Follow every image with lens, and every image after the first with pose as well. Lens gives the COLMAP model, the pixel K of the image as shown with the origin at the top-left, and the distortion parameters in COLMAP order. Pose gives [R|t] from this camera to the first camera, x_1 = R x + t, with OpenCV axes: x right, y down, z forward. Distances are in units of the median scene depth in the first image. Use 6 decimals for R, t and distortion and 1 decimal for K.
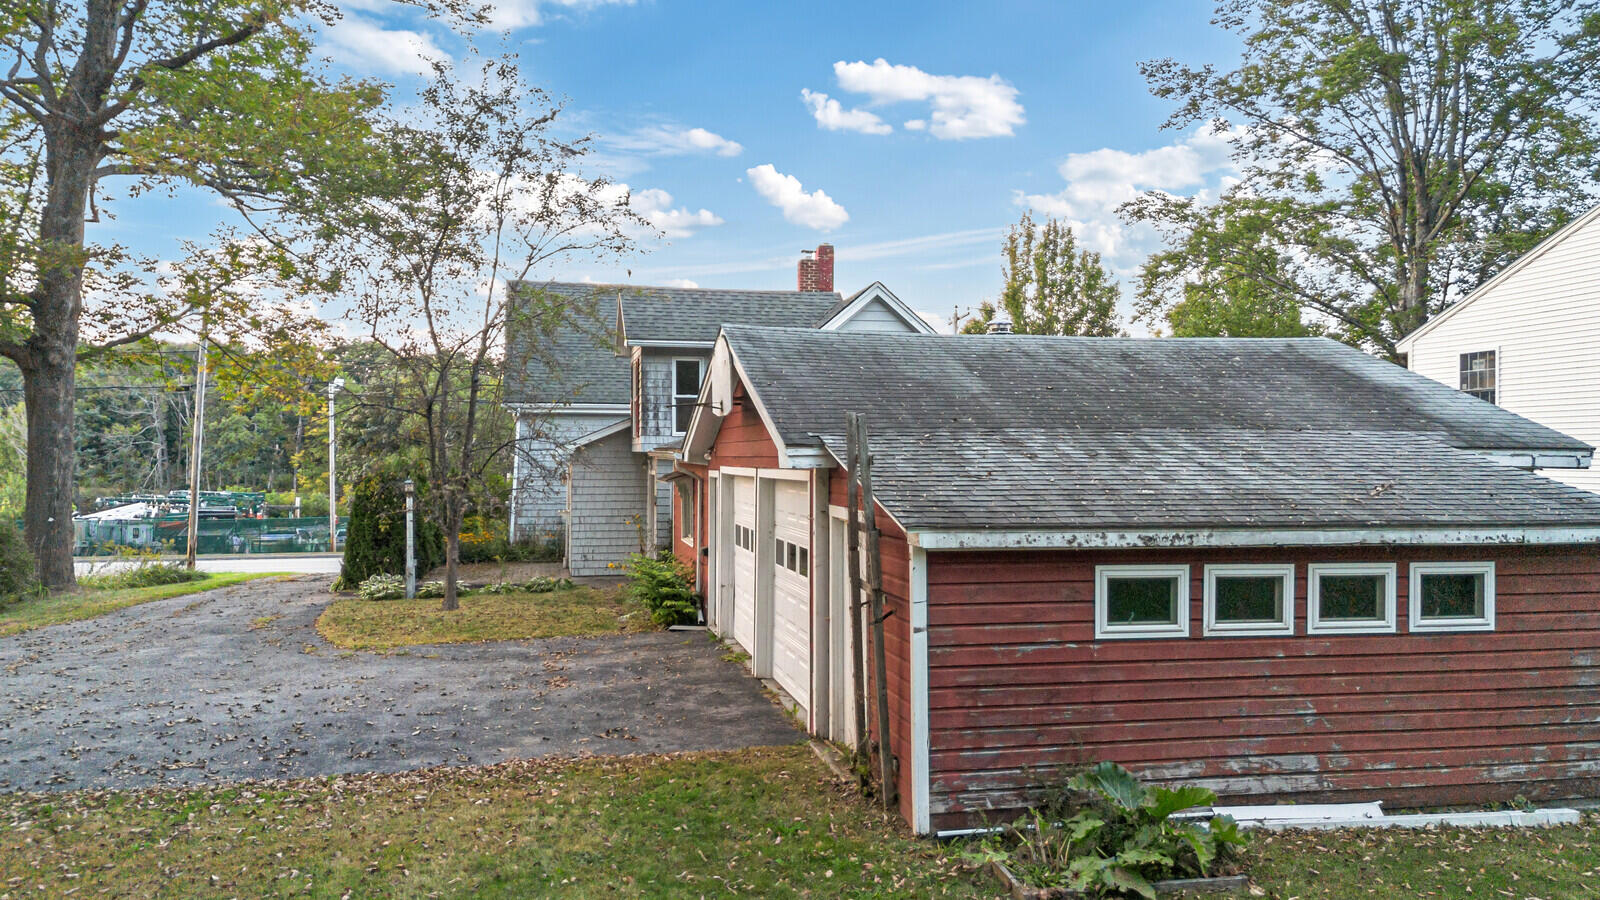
lens RADIAL K [[1164.4, 0, 794.6], [0, 1164.4, 463.0], [0, 0, 1]] dist [0.065656, -0.059229]
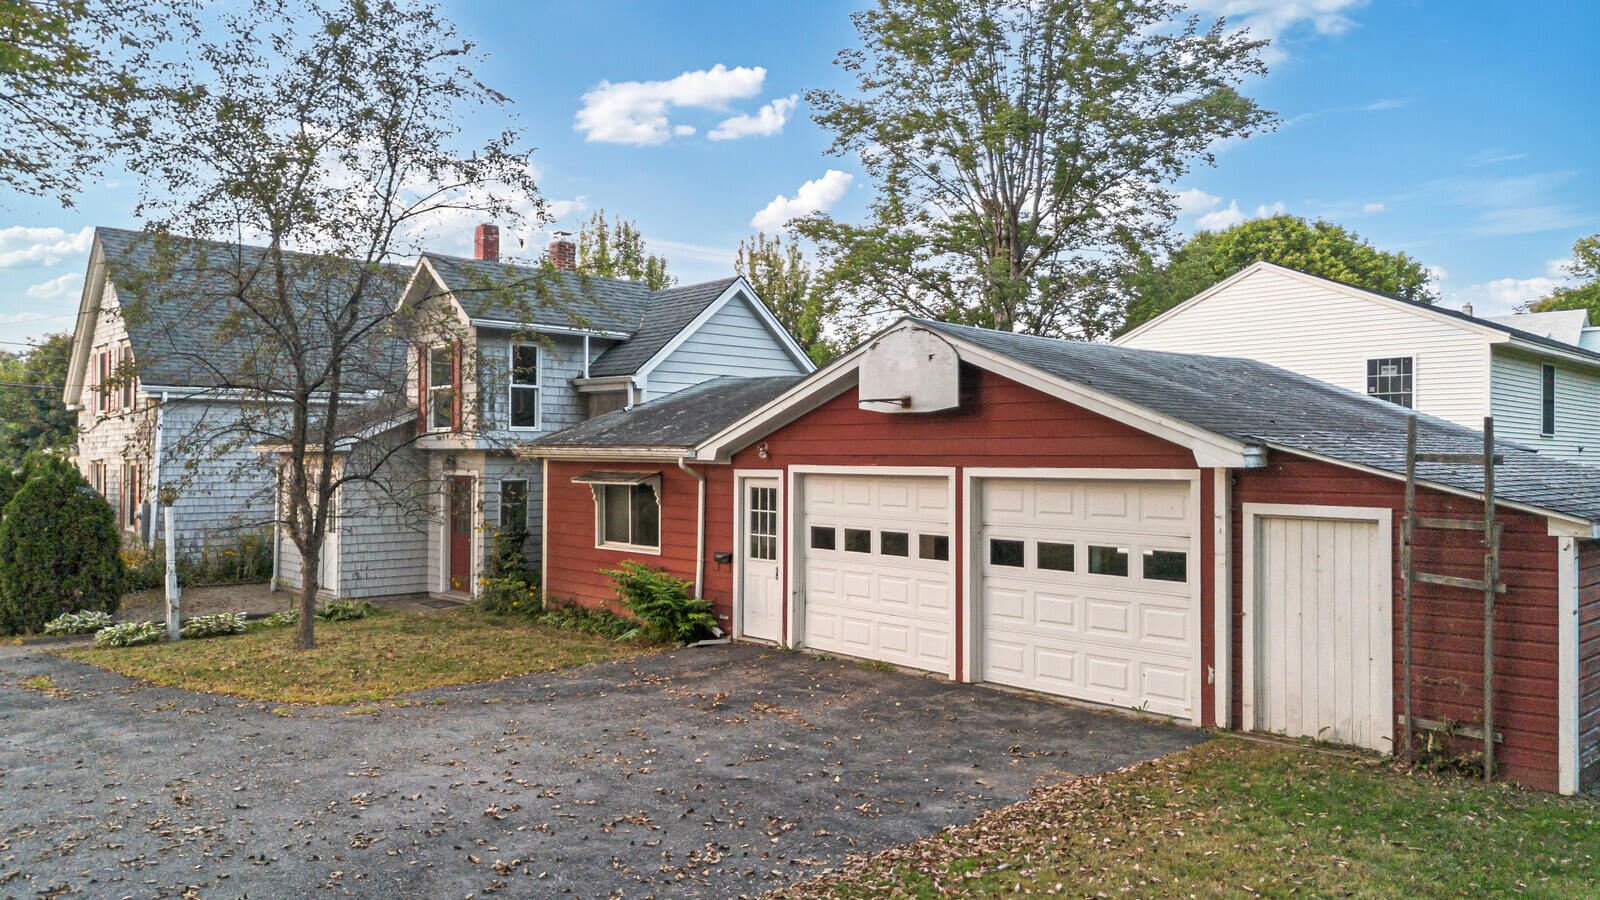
lens RADIAL K [[1164.4, 0, 801.3], [0, 1164.4, 445.9], [0, 0, 1]] dist [0.065656, -0.059229]
pose [[0.856246, 0.009616, 0.516480, -0.988464], [-0.001976, 0.999880, -0.015340, 0.003236], [-0.516565, 0.012114, 0.856162, 0.354950]]
